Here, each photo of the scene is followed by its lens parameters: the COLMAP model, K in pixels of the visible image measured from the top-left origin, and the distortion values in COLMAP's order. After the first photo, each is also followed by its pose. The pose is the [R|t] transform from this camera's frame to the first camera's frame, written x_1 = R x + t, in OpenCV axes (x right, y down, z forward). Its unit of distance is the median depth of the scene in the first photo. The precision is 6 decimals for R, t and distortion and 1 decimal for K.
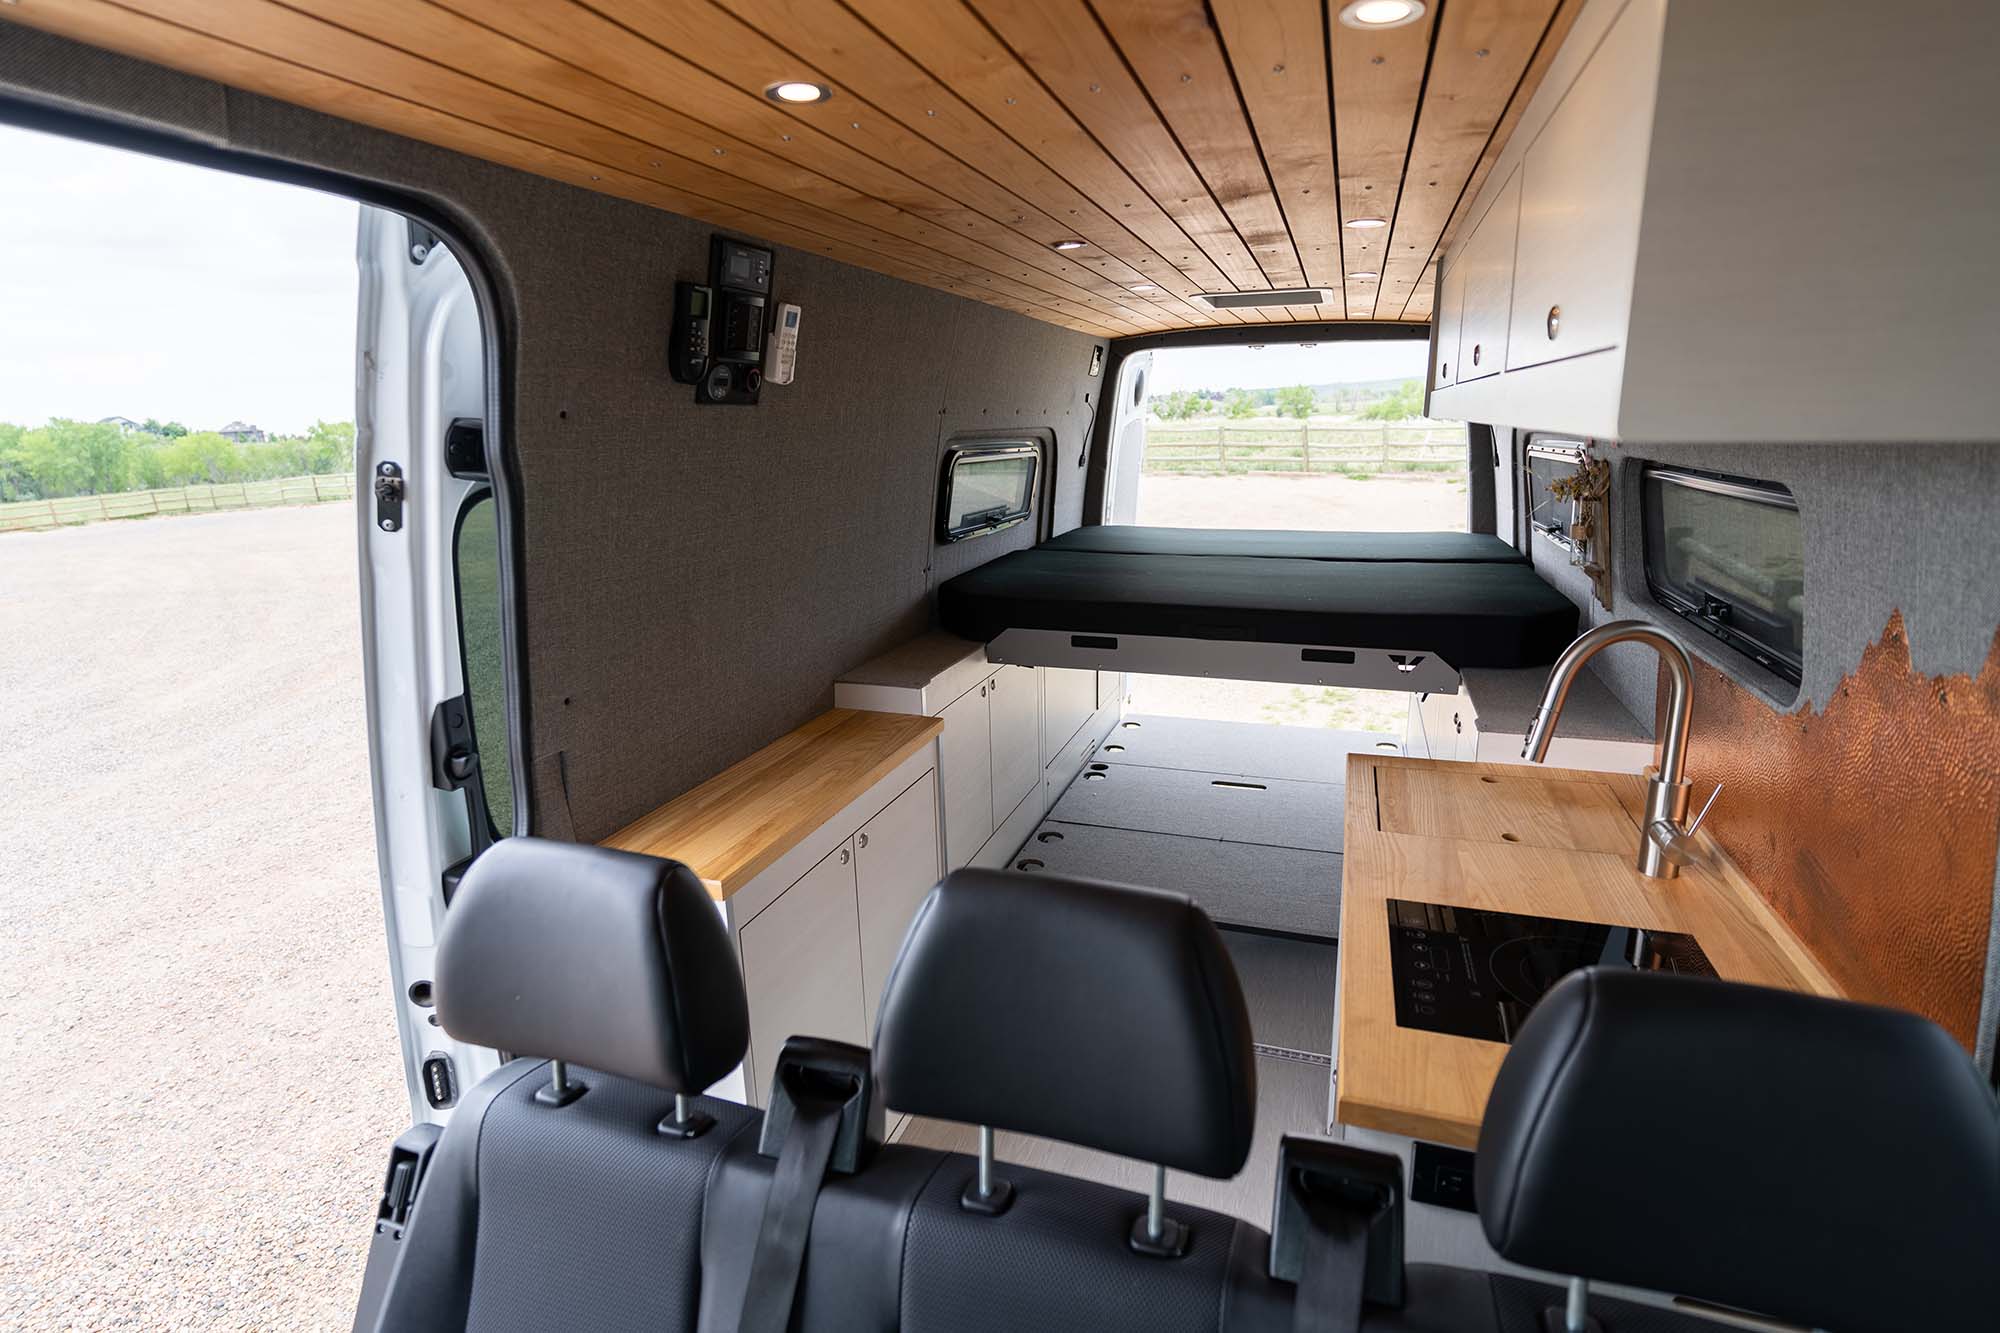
lens RADIAL K [[976.0, 0, 1004.2], [0, 976.0, 668.5], [0, 0, 1]] dist [-0.023241, 0.009776]
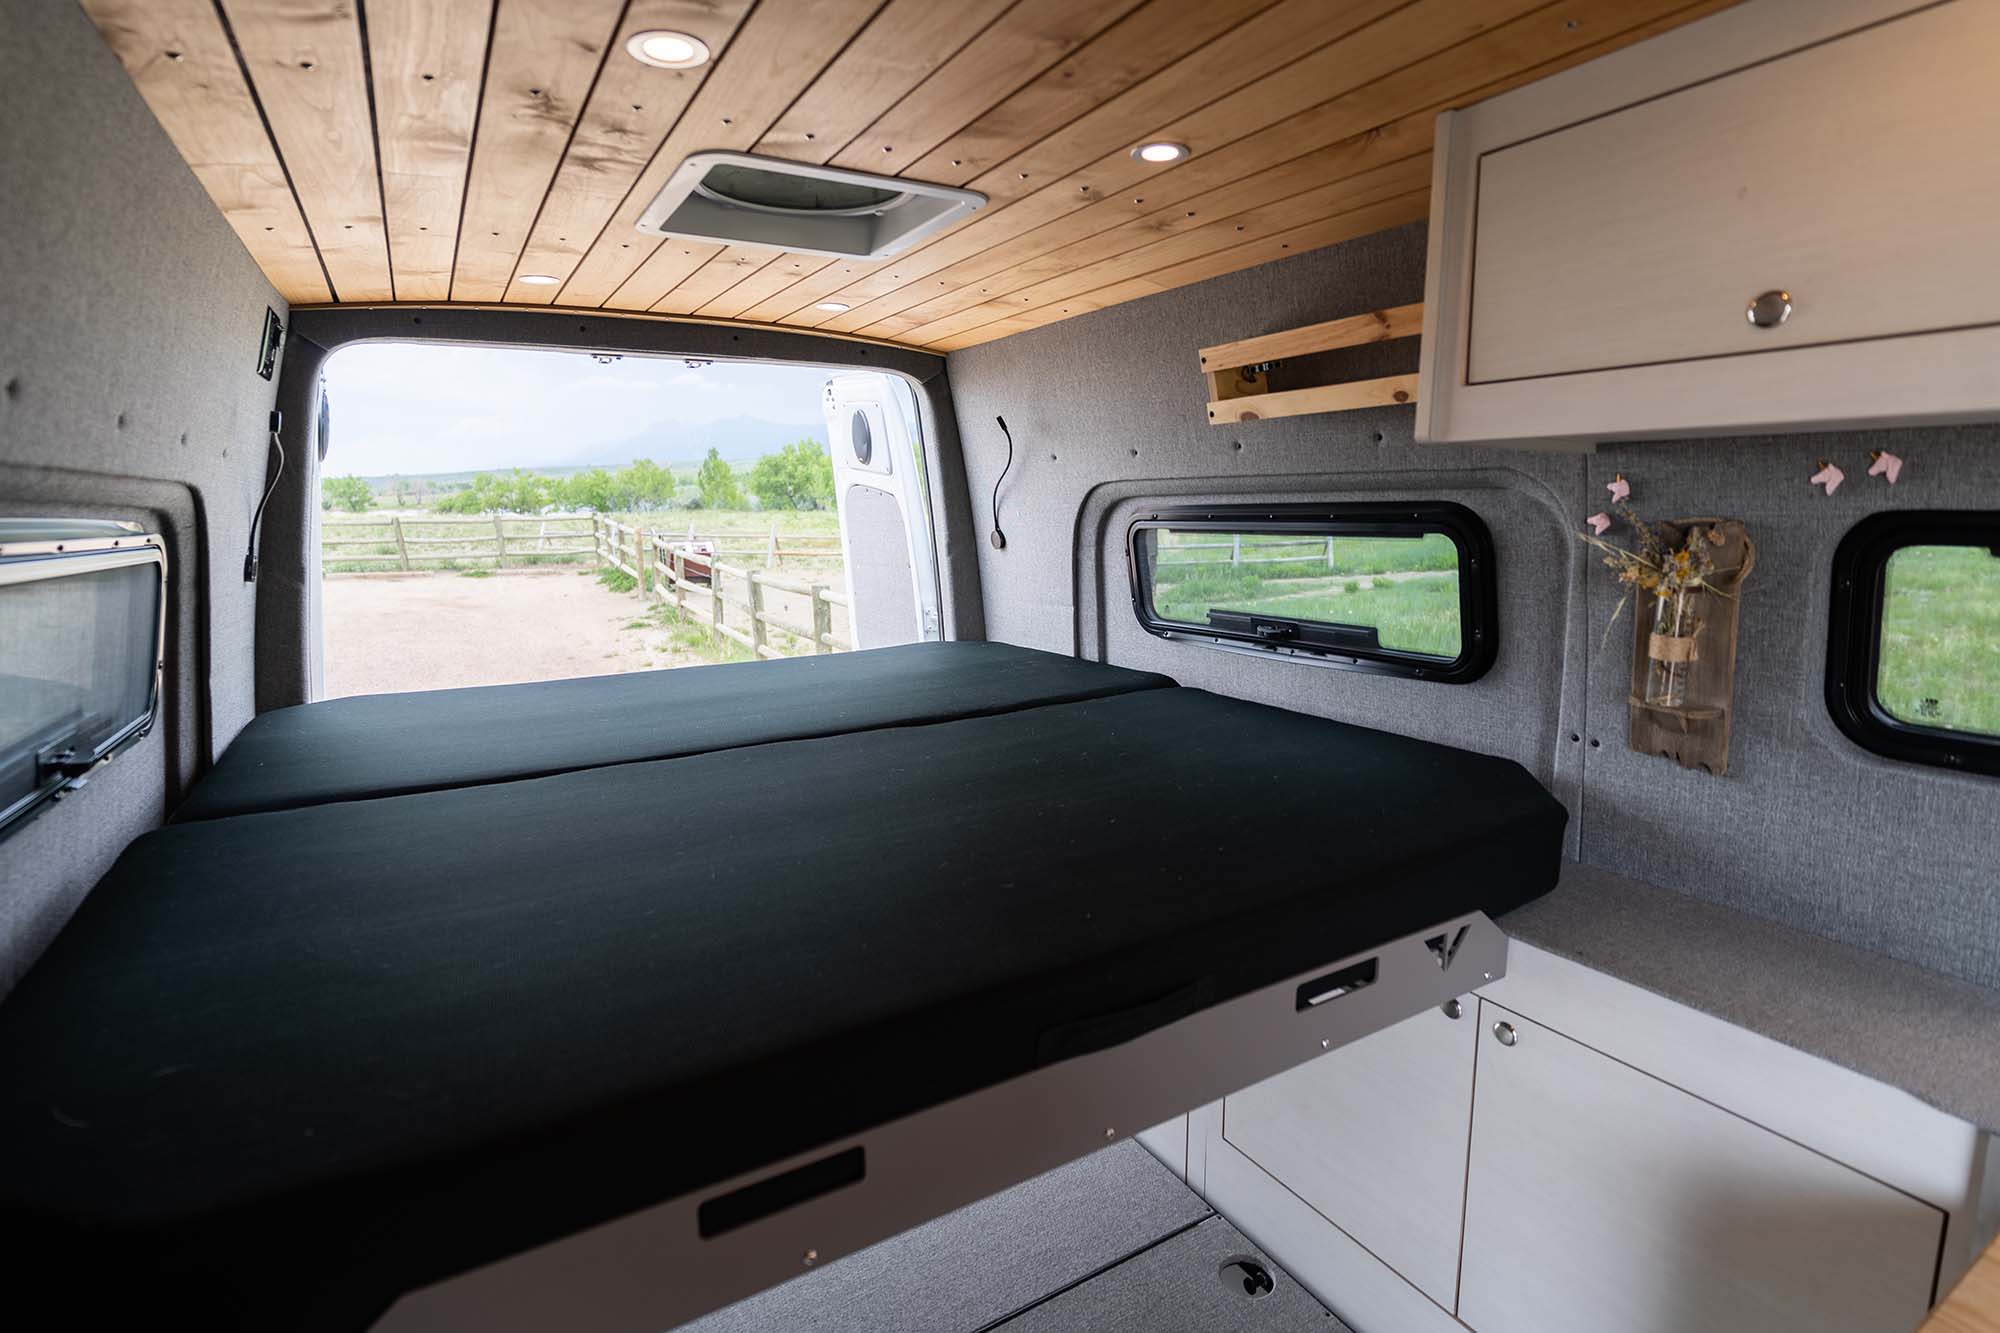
lens RADIAL K [[976.0, 0, 1004.2], [0, 976.0, 668.5], [0, 0, 1]] dist [-0.023241, 0.009776]
pose [[0.643737, -0.118241, 0.756057, -0.044538], [0.187697, 0.982207, -0.006204, -0.109243], [-0.741871, 0.145904, 0.654477, 0.505156]]
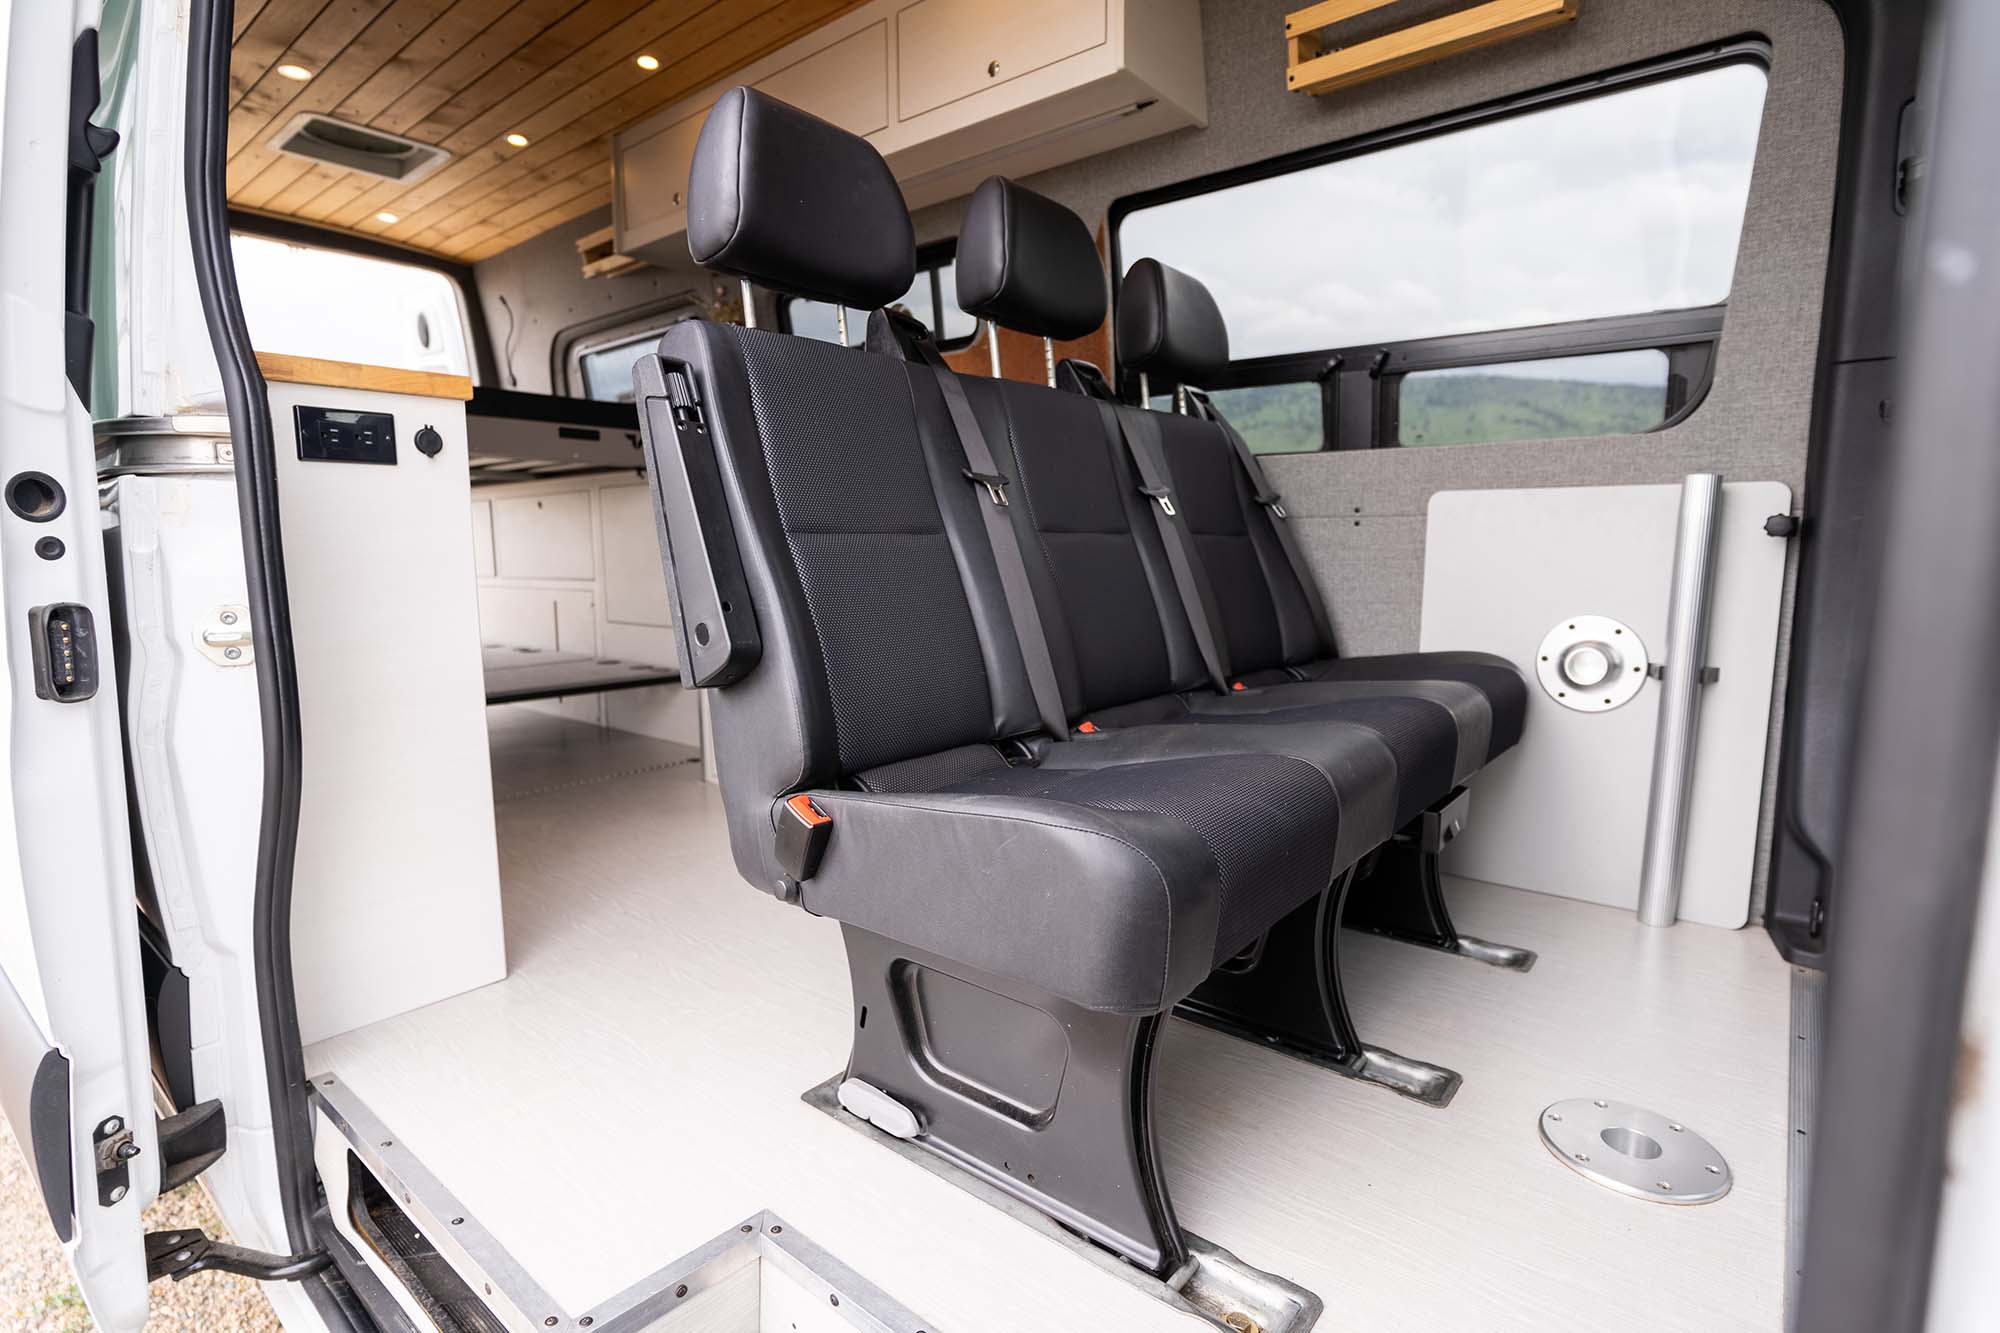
lens RADIAL K [[966.6, 0, 996.4], [0, 966.6, 665.0], [0, 0, 1]] dist [-0.022064, 0.008075]
pose [[0.348181, -0.099684, 0.932112, -0.389393], [0.228803, 0.973295, 0.018621, 0.225092], [-0.909076, 0.206787, 0.361691, 0.101372]]
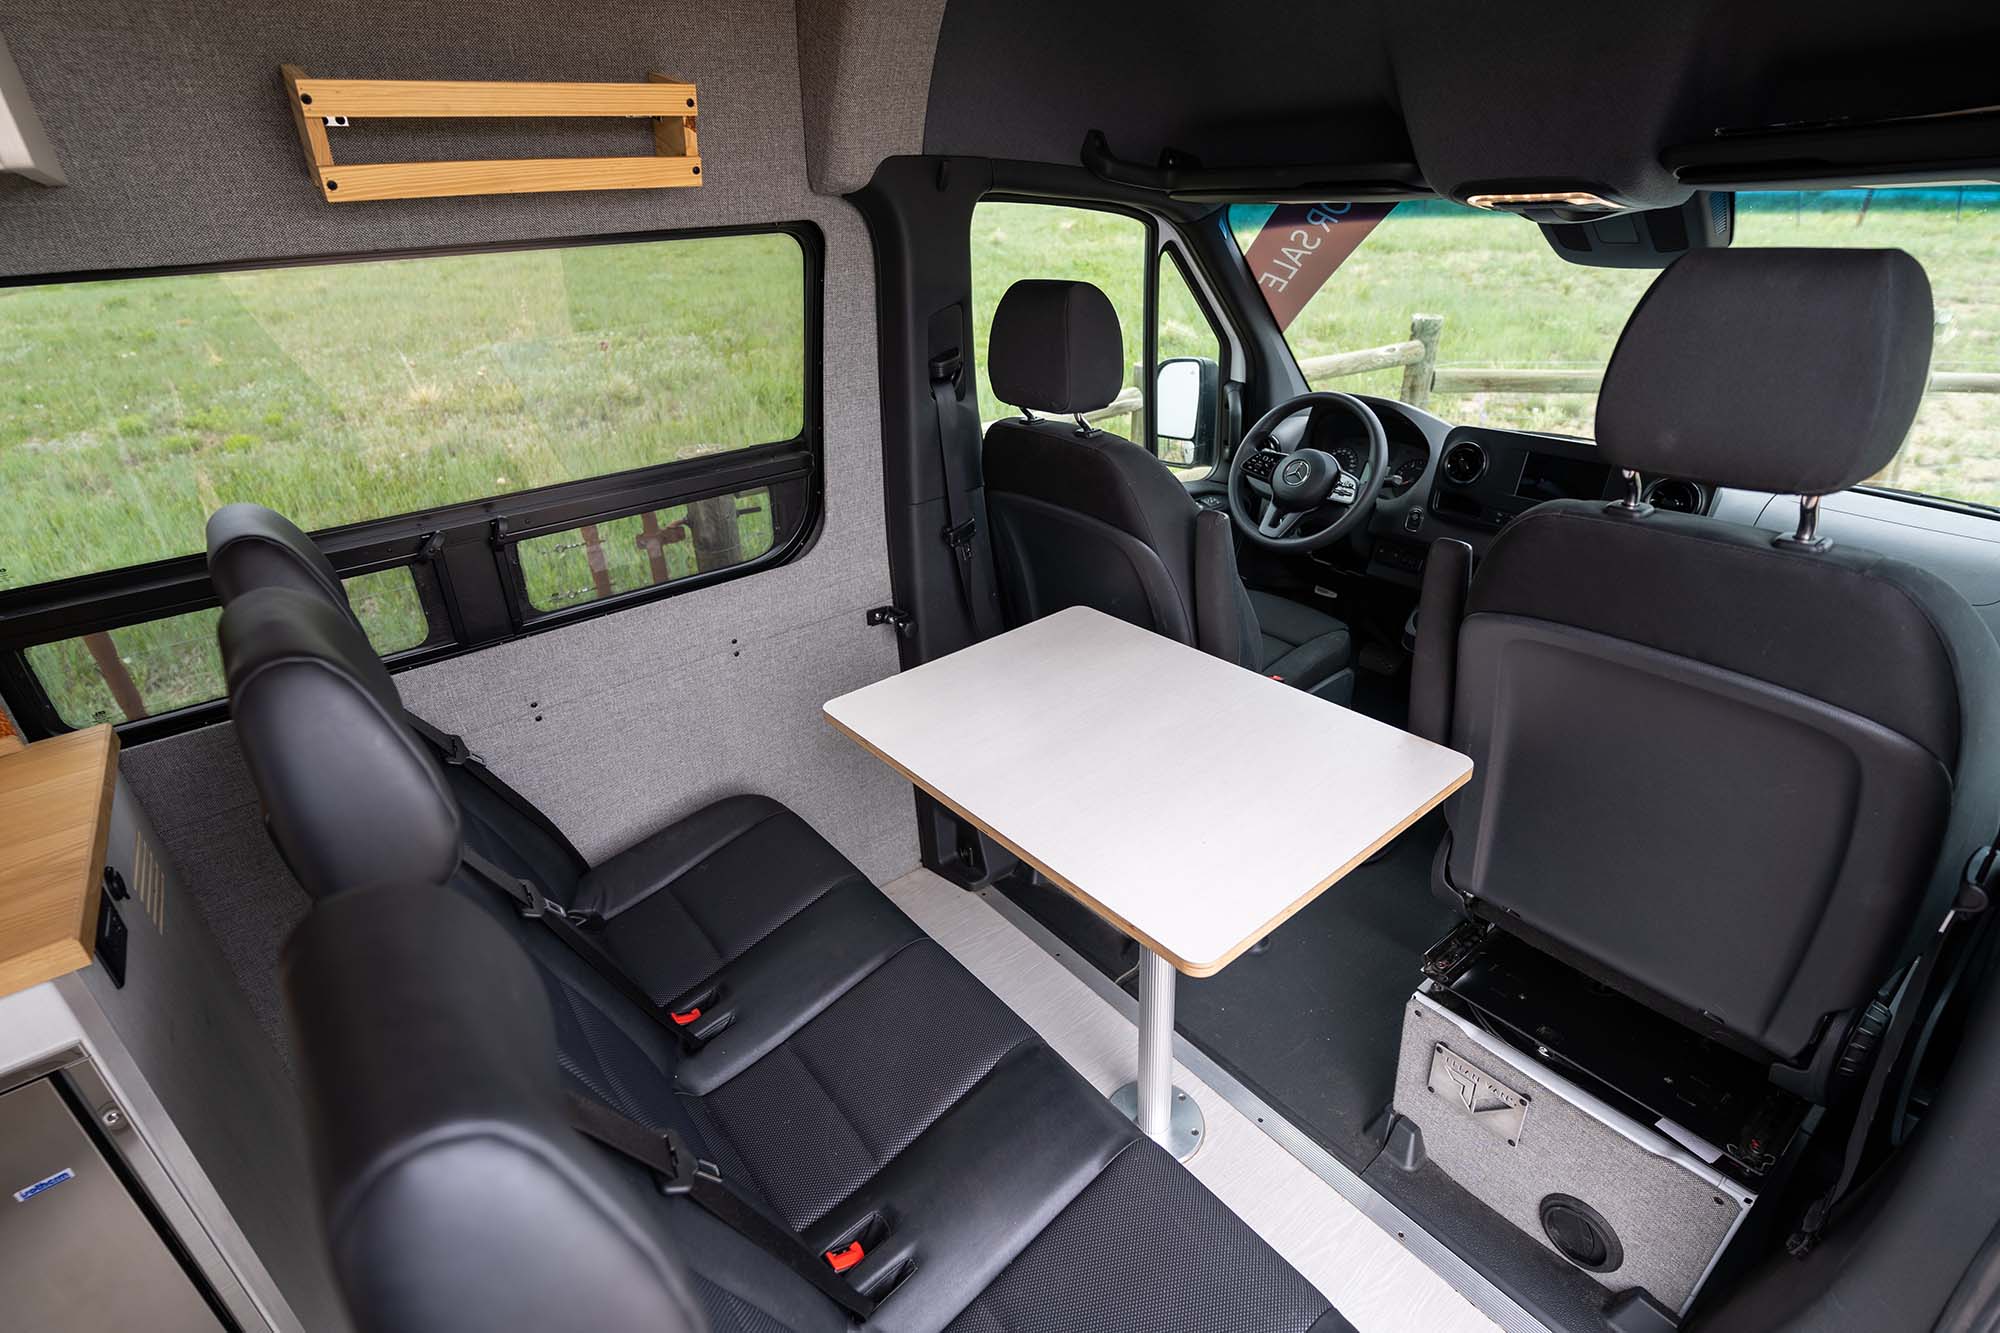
lens RADIAL K [[966.6, 0, 996.4], [0, 966.6, 665.0], [0, 0, 1]] dist [-0.022064, 0.008075]
pose [[-0.839185, -0.182489, 0.512314, -0.213843], [0.199236, 0.773372, 0.601832, -0.036601], [-0.506037, 0.607120, -0.612644, 0.244720]]
